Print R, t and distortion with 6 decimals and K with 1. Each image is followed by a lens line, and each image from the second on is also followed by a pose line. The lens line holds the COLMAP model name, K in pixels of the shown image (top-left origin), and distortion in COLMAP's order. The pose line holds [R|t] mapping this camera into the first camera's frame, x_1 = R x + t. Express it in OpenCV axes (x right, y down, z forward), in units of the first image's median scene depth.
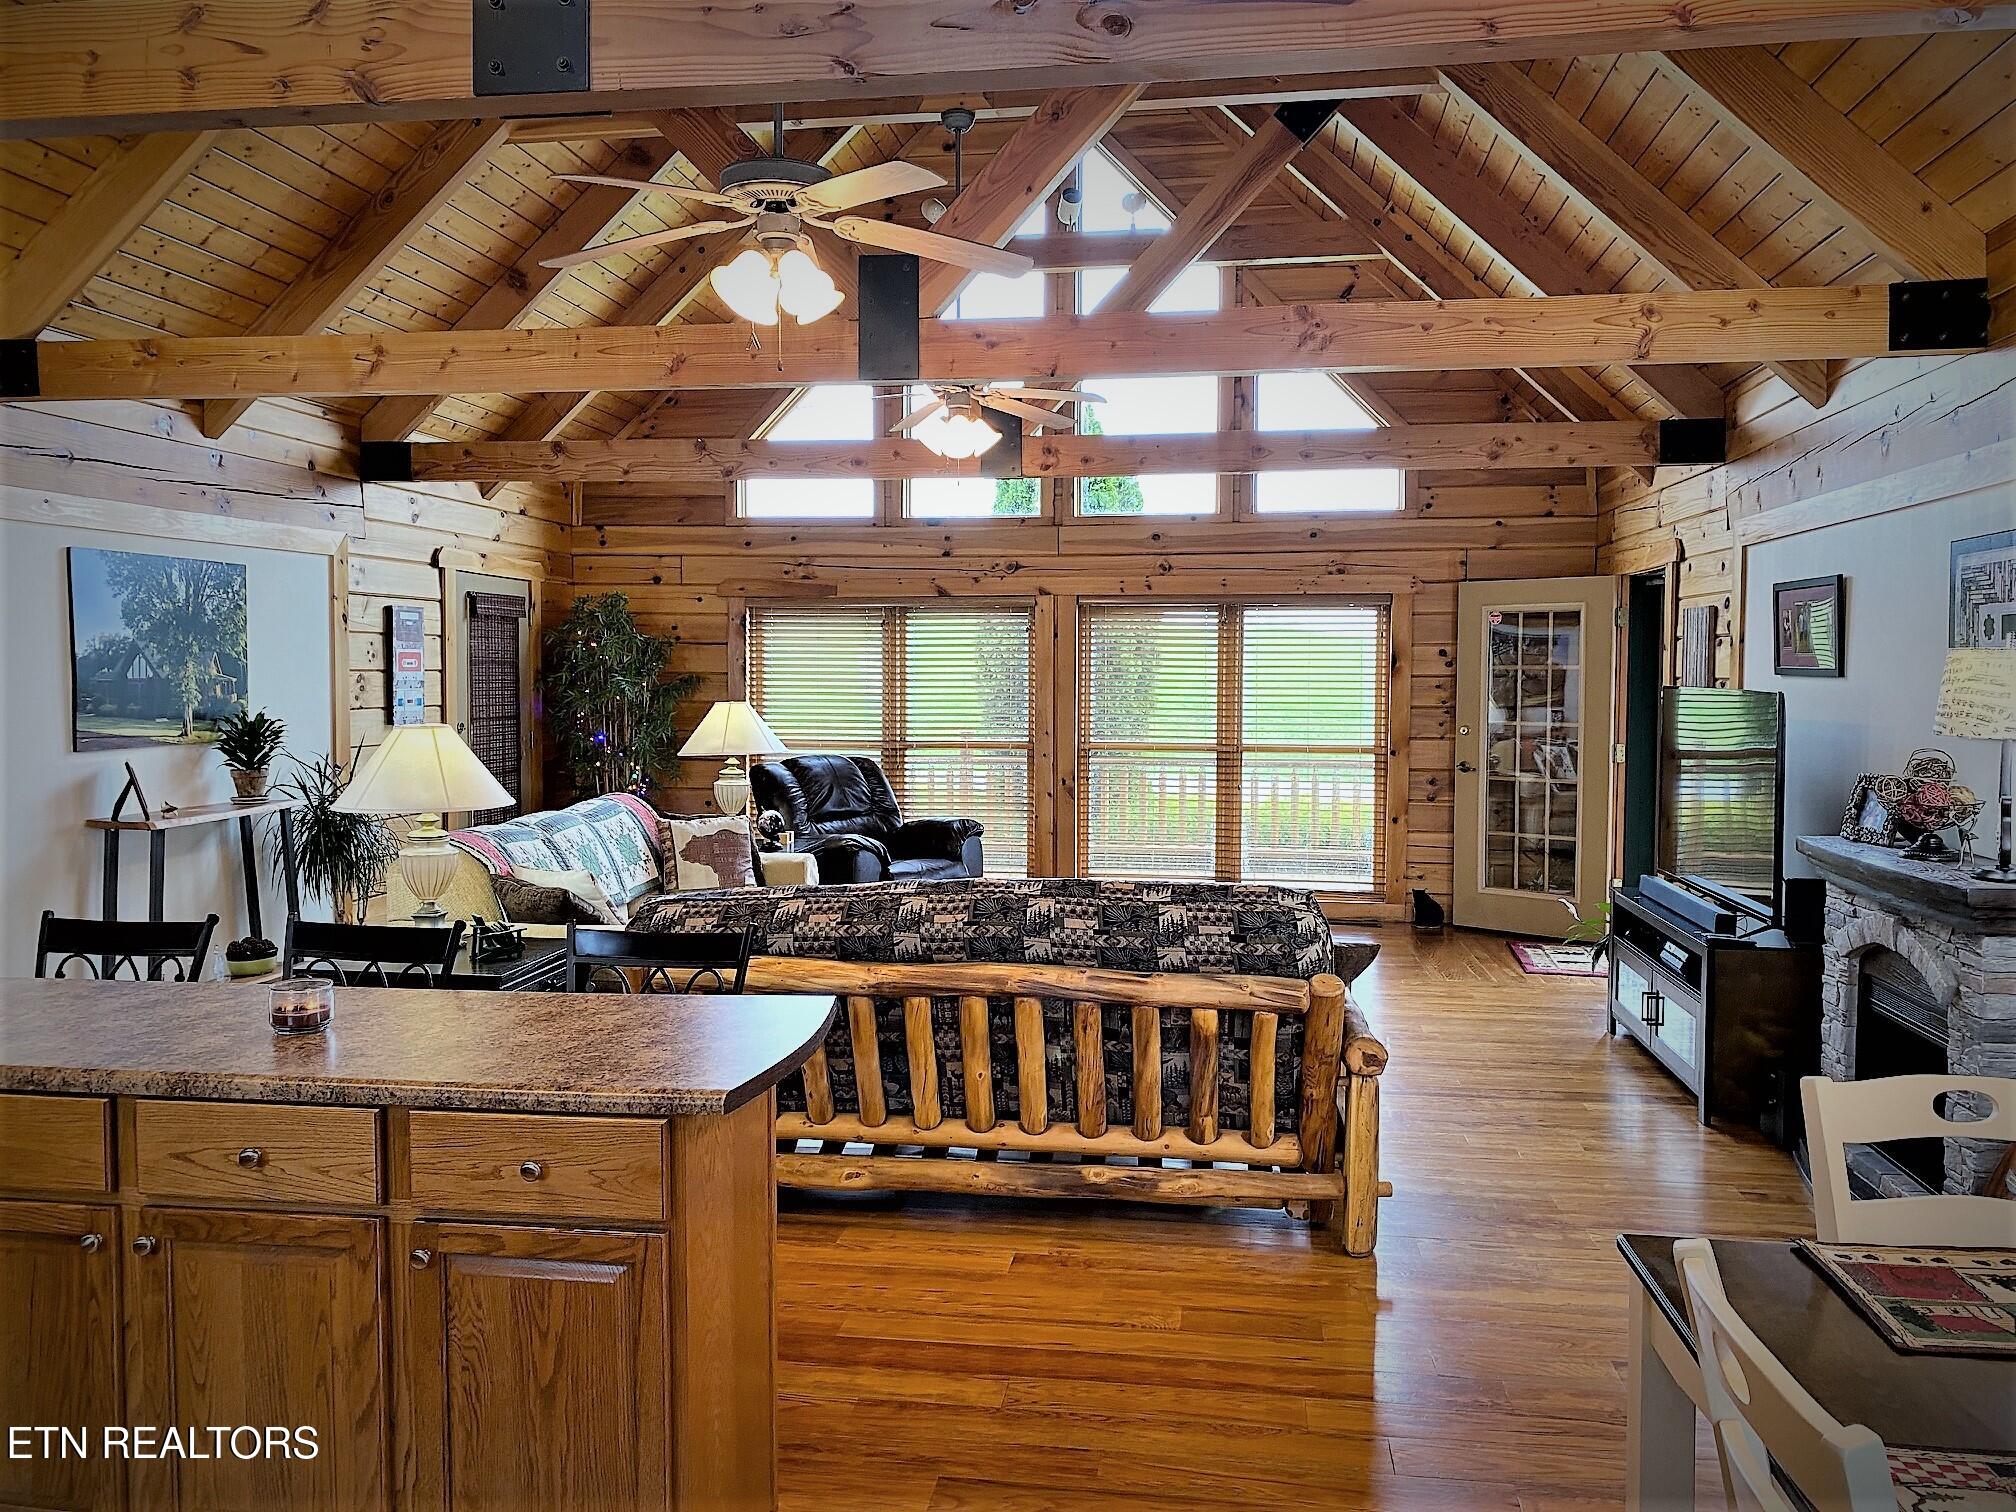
lens RADIAL K [[1523.8, 0, 1004.0], [0, 1523.8, 742.2], [0, 0, 1]] dist [0.090365, -0.142073]
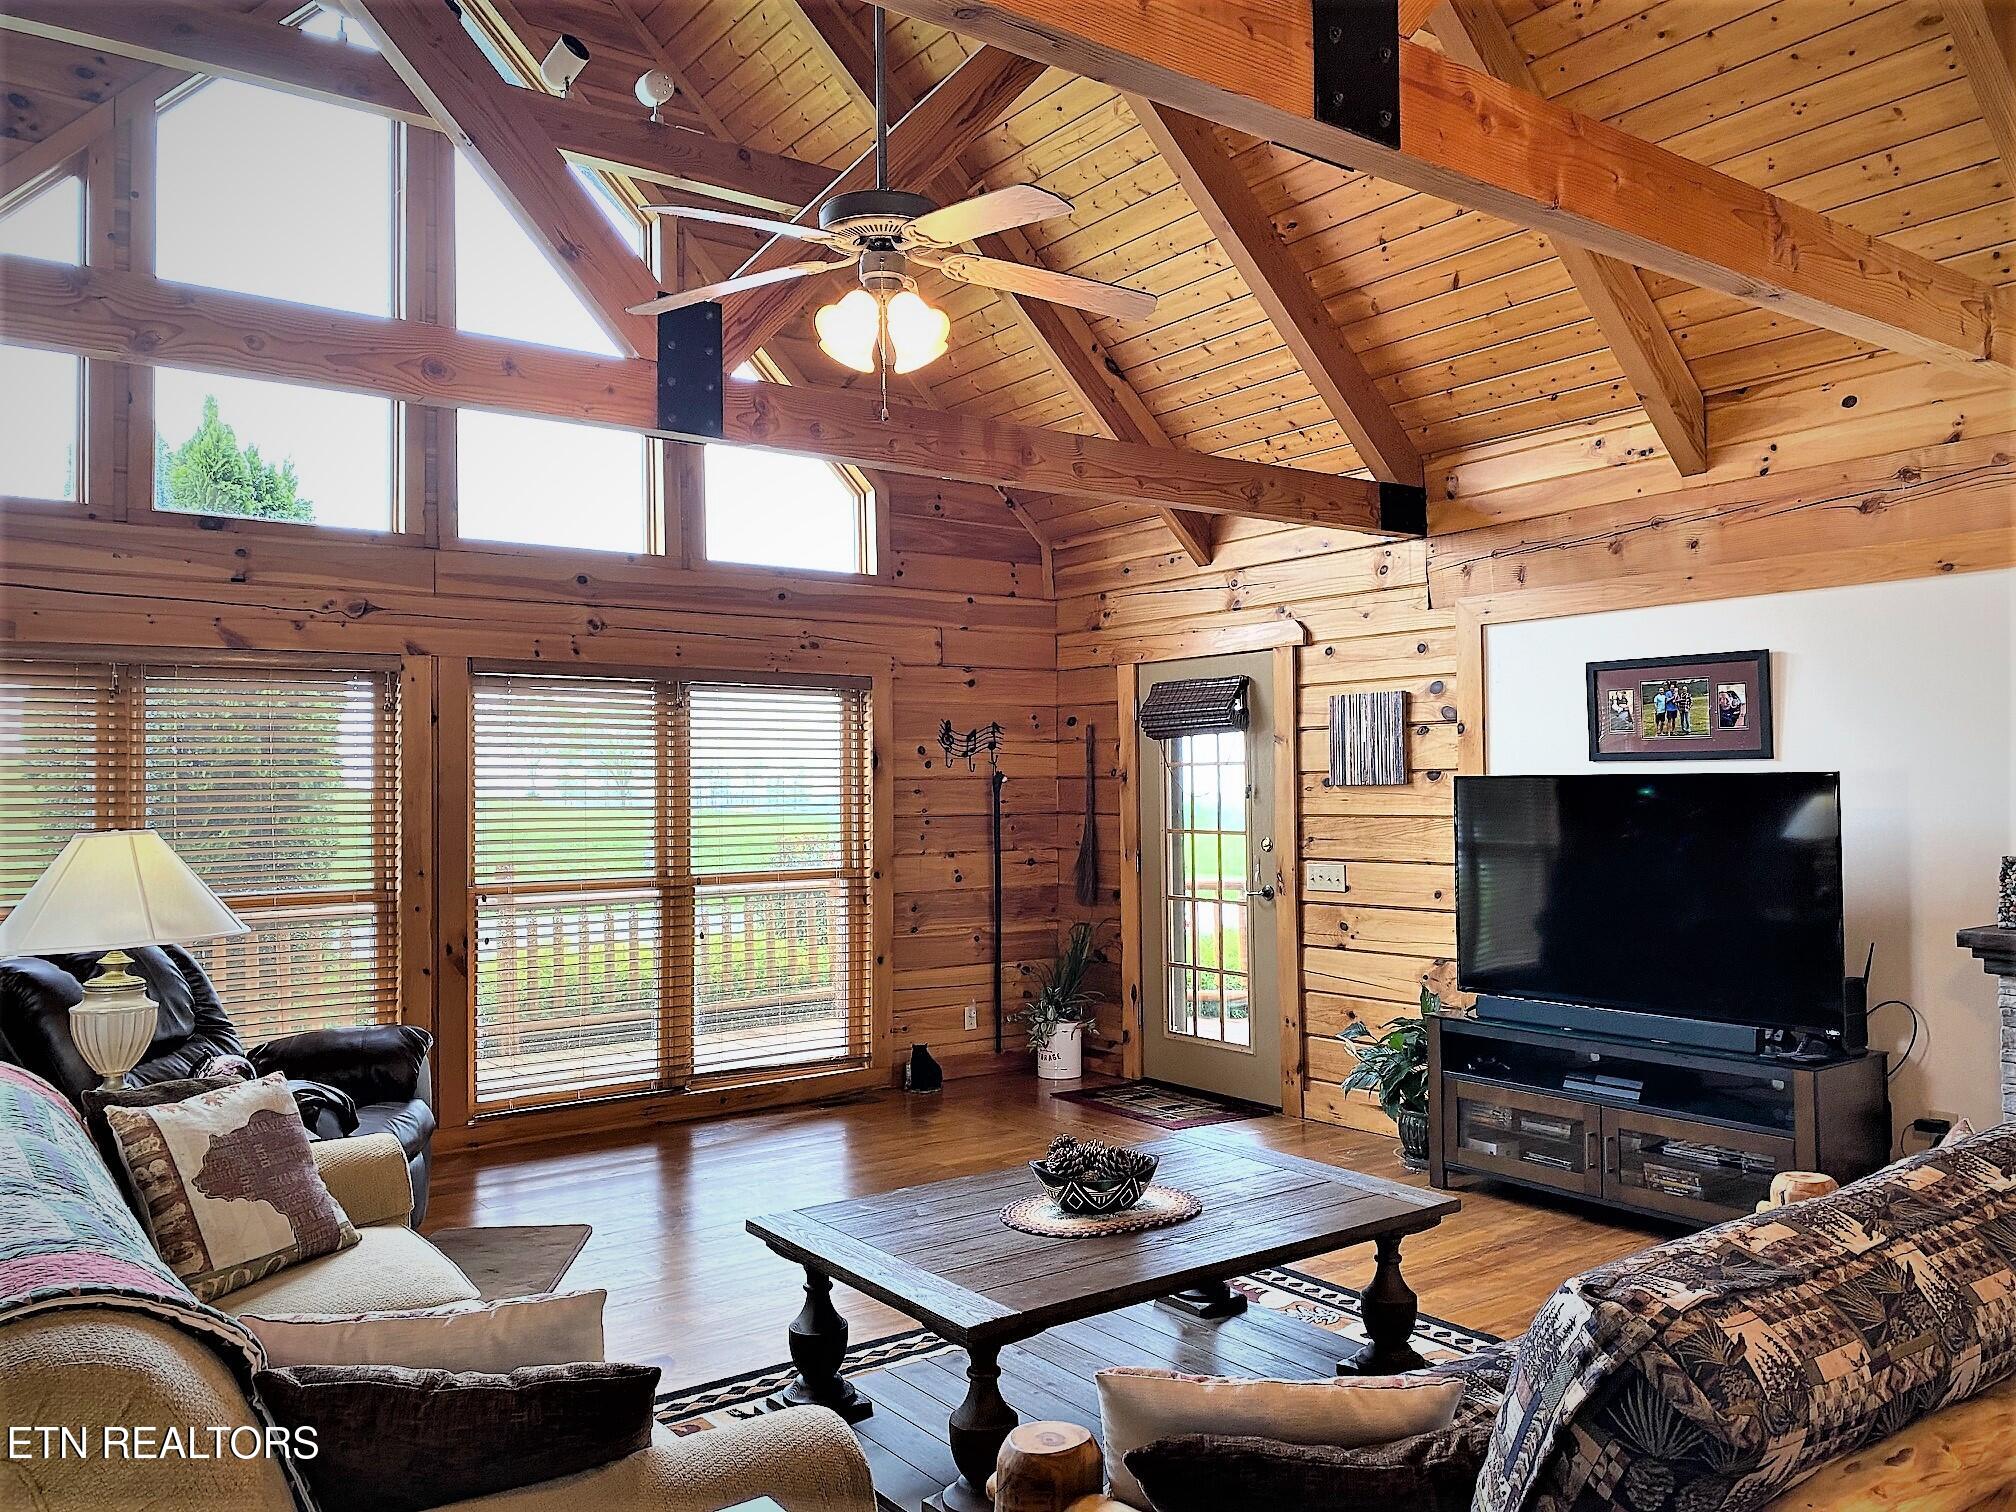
lens RADIAL K [[1523.8, 0, 1004.0], [0, 1523.8, 742.2], [0, 0, 1]] dist [0.090365, -0.142073]
pose [[0.702209, 0.012401, 0.711863, -0.260396], [0.047915, 0.996758, -0.064629, -0.007463], [-0.710357, 0.079492, 0.699339, 0.385963]]
